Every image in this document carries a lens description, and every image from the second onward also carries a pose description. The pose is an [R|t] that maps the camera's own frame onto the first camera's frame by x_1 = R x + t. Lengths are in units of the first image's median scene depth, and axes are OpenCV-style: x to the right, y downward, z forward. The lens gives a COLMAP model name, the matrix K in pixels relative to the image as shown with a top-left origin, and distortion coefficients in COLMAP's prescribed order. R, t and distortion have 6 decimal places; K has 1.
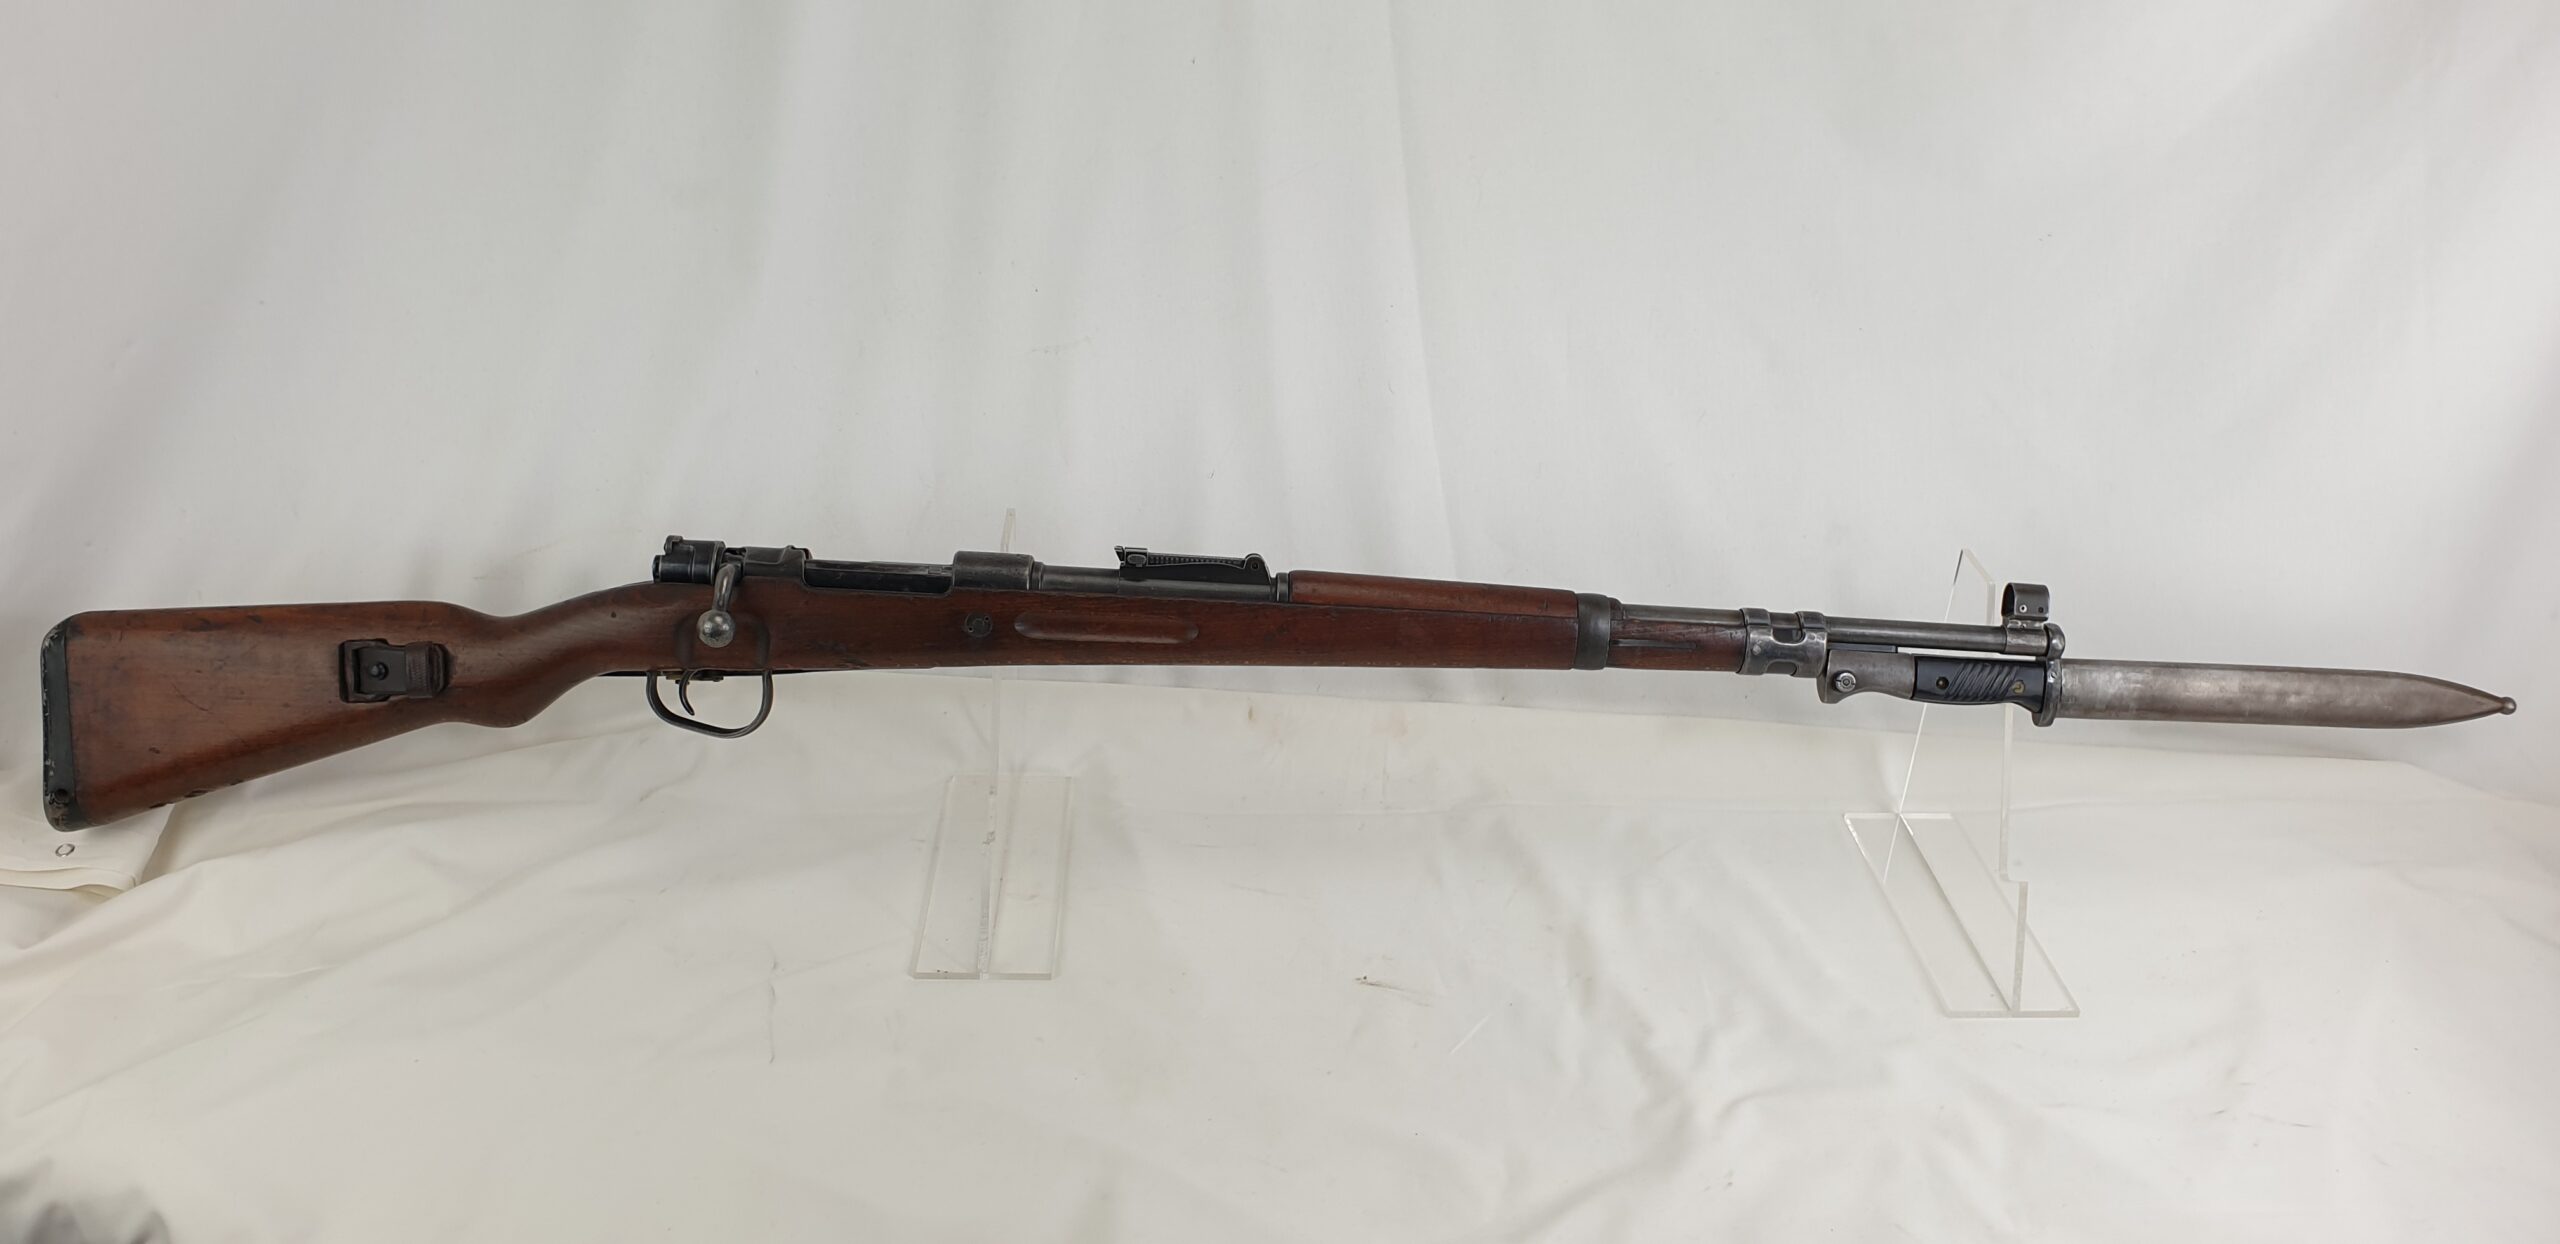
lens RADIAL K [[1984.1, 0, 1275.1], [0, 1984.1, 615.4], [0, 0, 1]] dist [0.004571, -0.019167]
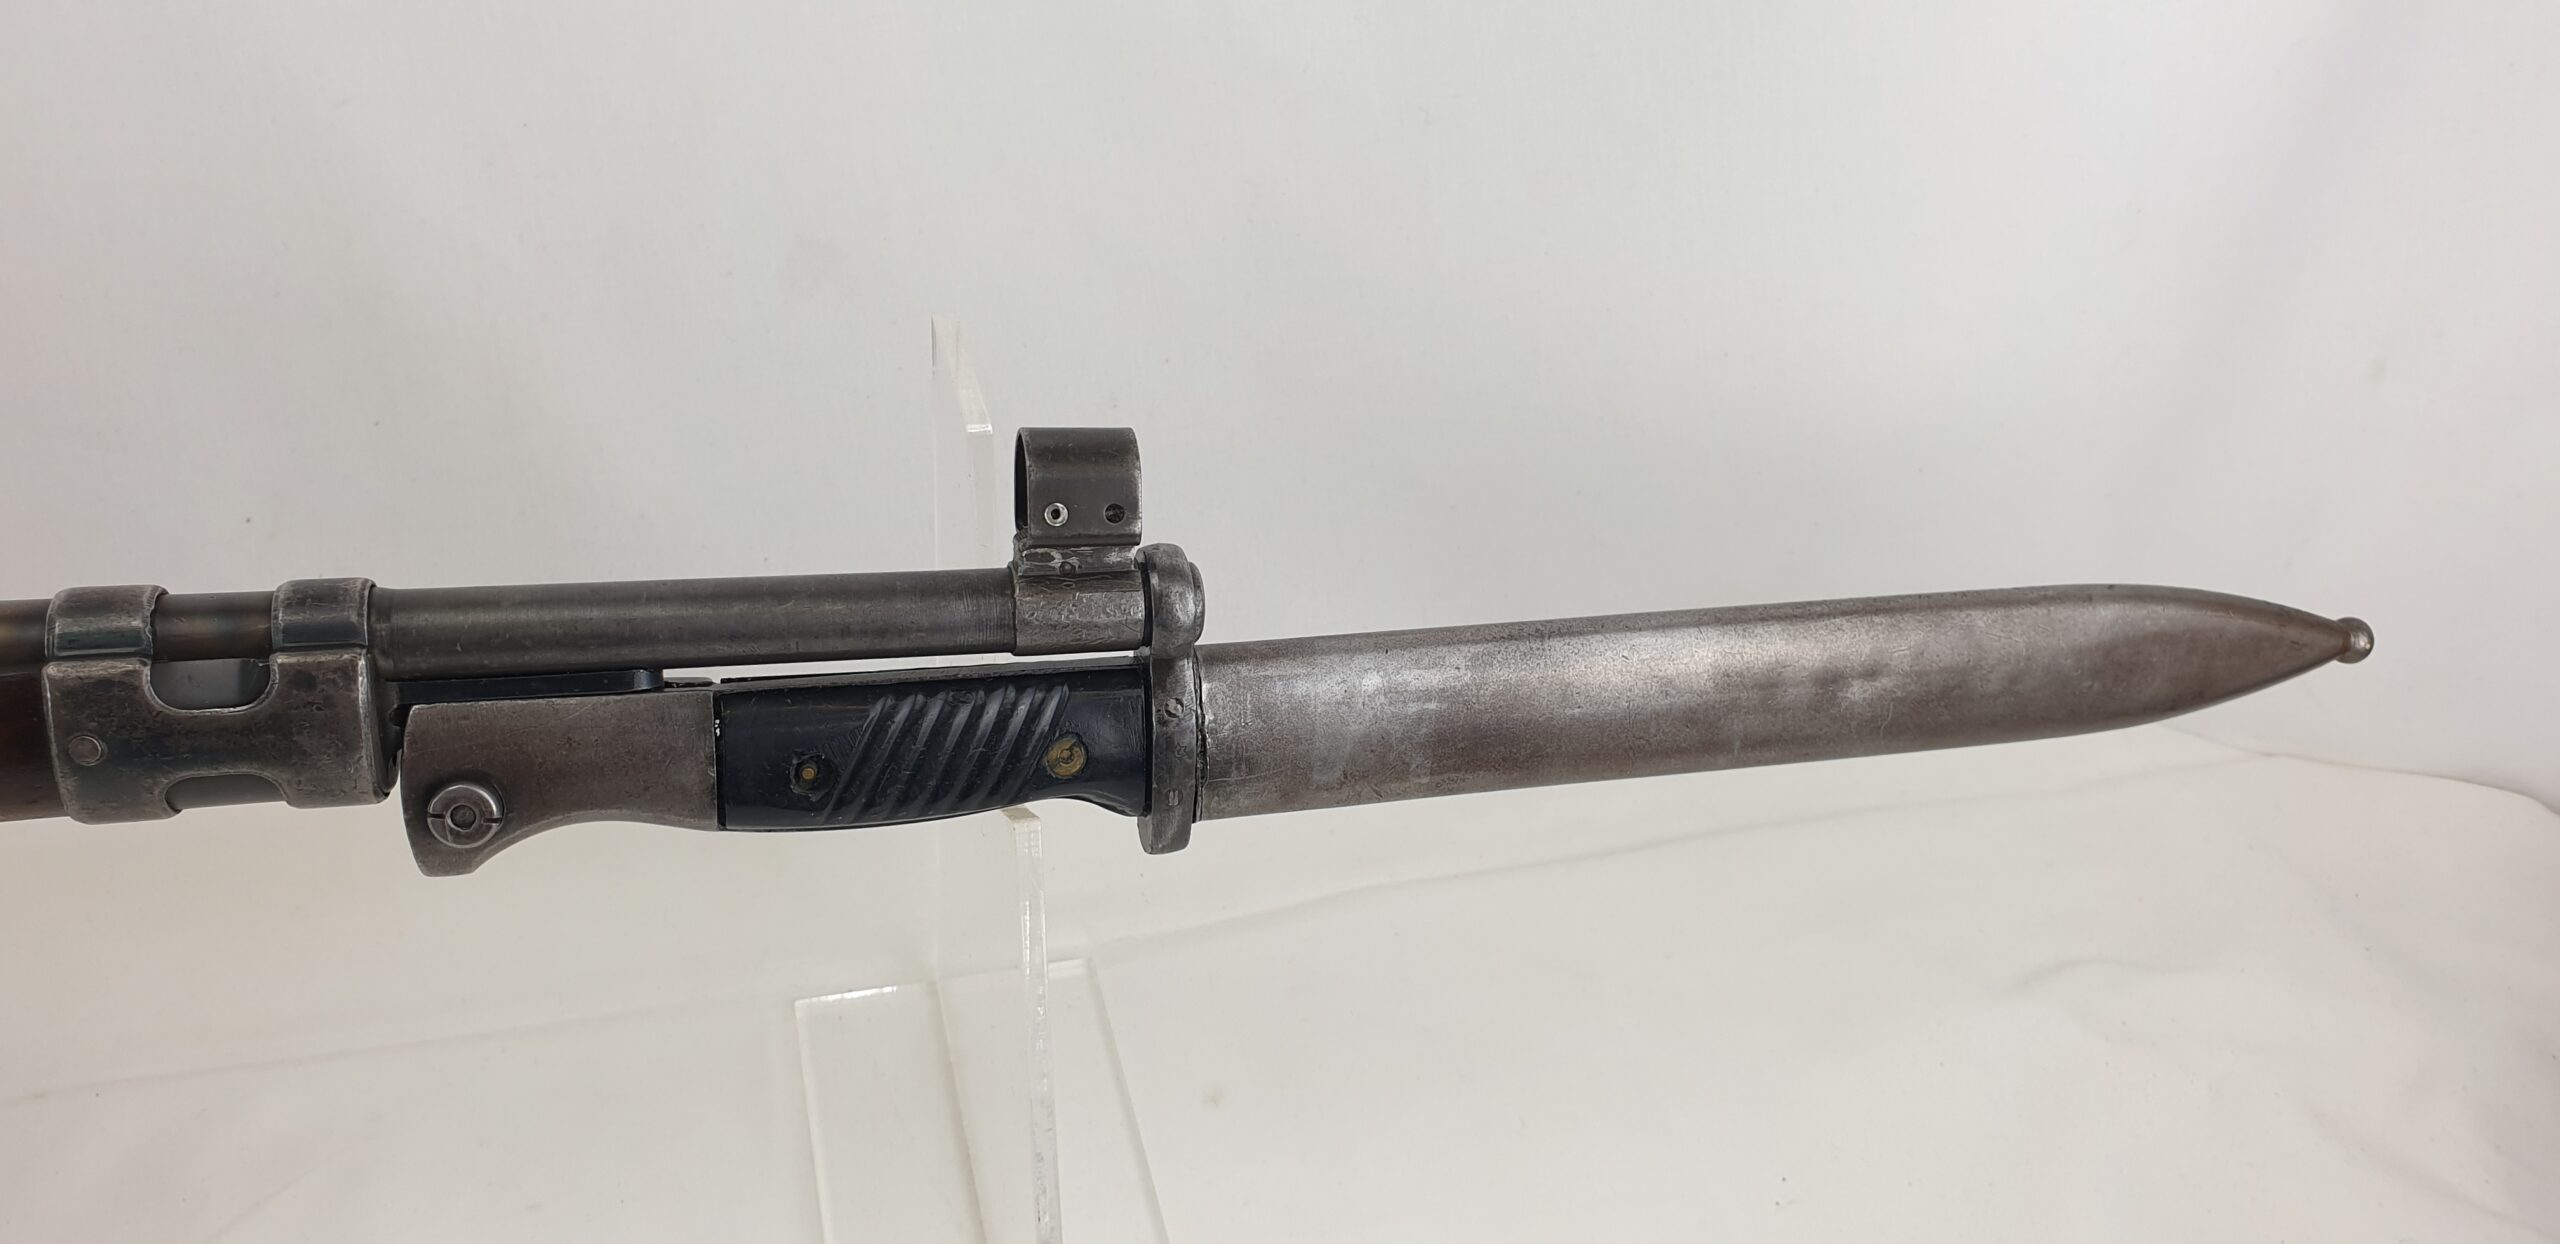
lens RADIAL K [[1984.1, 0, 1321.6], [0, 1984.1, 612.4], [0, 0, 1]] dist [0.004571, -0.019167]
pose [[0.970536, -0.093797, 0.221949, 0.352636], [0.060529, 0.986492, 0.152217, -0.032809], [-0.233228, -0.134298, 0.963104, 0.699983]]
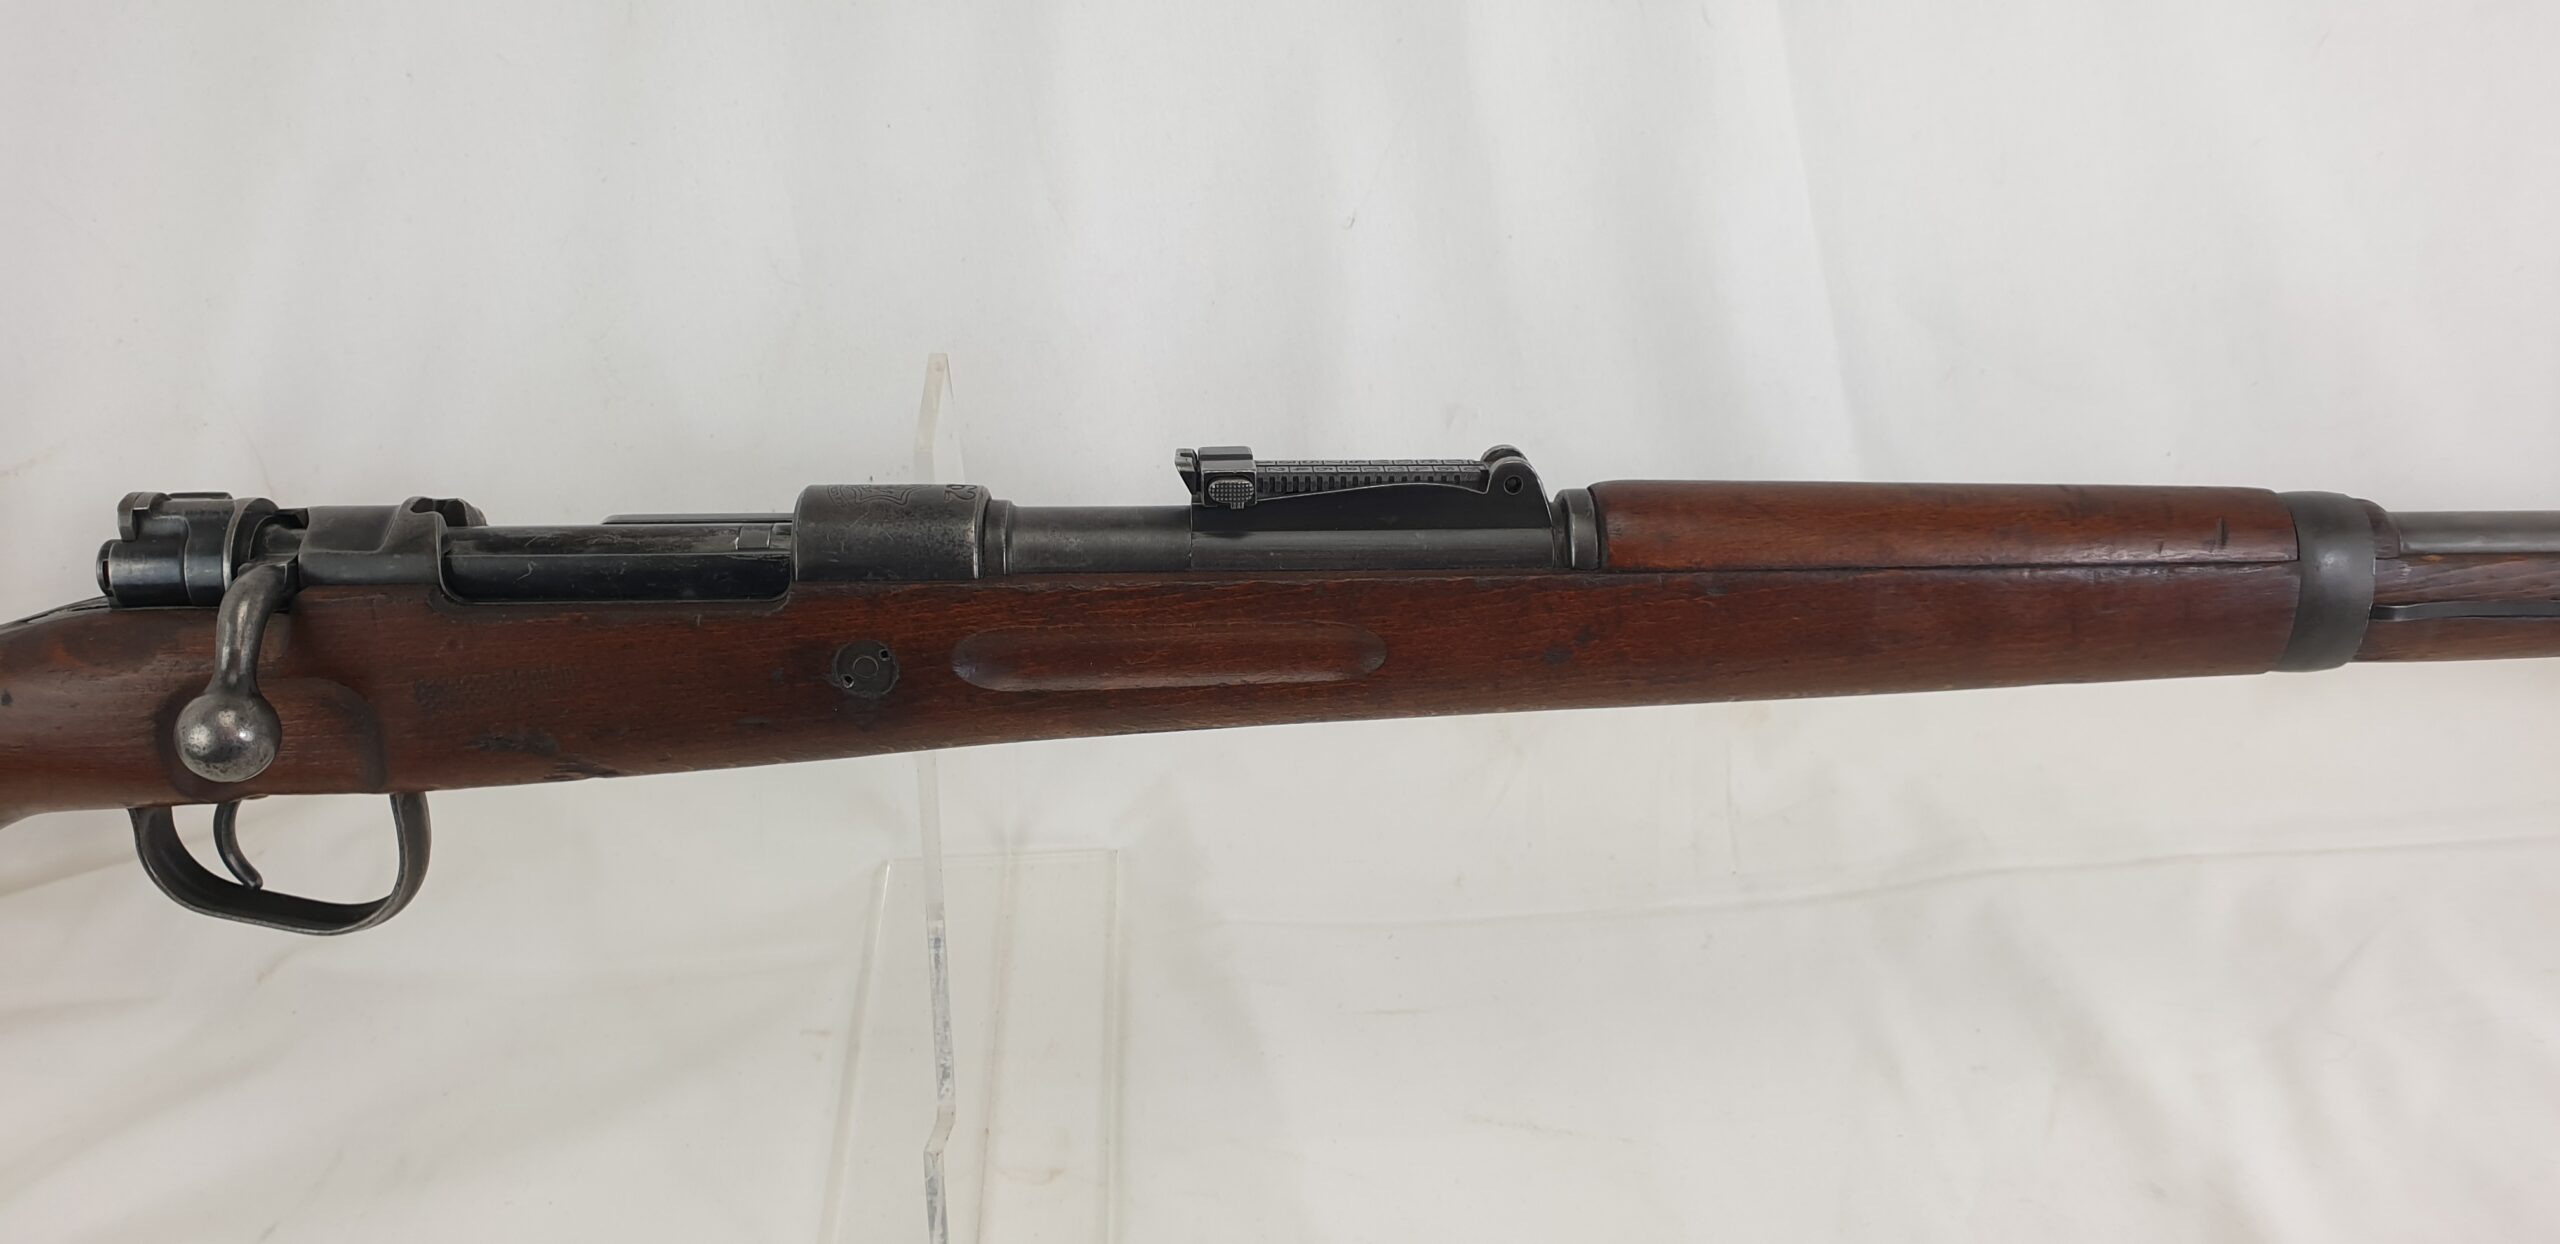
lens RADIAL K [[1984.1, 0, 1257.5], [0, 1984.1, 616.9], [0, 0, 1]] dist [0.004571, -0.019167]
pose [[0.997593, -0.055264, -0.041893, -0.047749], [0.061679, 0.983211, 0.171732, -0.071821], [0.031699, -0.173902, 0.984253, 0.580382]]
